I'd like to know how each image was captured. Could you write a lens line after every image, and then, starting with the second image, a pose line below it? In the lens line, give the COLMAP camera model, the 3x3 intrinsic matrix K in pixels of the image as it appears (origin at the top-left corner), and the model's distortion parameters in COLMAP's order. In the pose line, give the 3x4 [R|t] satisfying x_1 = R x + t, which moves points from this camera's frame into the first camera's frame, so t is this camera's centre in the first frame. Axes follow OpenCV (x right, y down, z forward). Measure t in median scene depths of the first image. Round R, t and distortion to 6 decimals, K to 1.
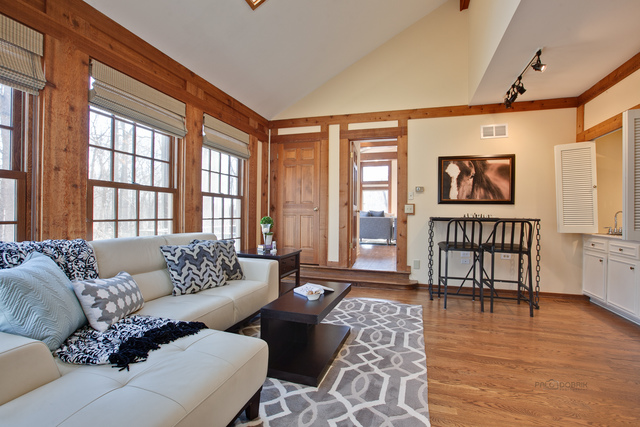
lens RADIAL K [[290.5, 0, 321.1], [0, 290.5, 212.0], [0, 0, 1]] dist [-0.023868, 0.003013]
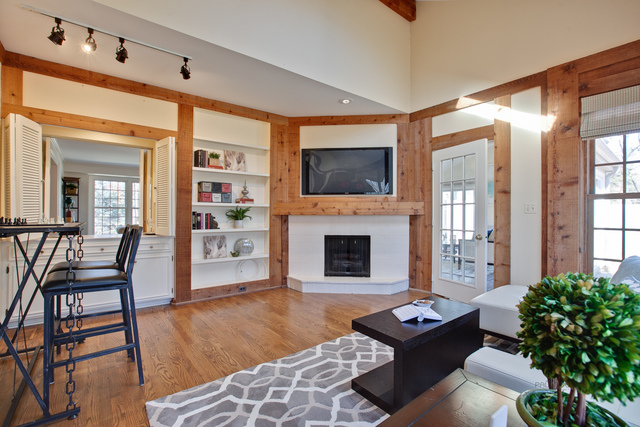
lens RADIAL K [[290.5, 0, 320.8], [0, 290.5, 214.3], [0, 0, 1]] dist [-0.023868, 0.003013]
pose [[-0.823614, -0.012654, 0.567010, -0.224894], [-0.012587, 0.999913, 0.004032, -0.009915], [-0.567011, -0.003816, -0.823701, 1.581093]]
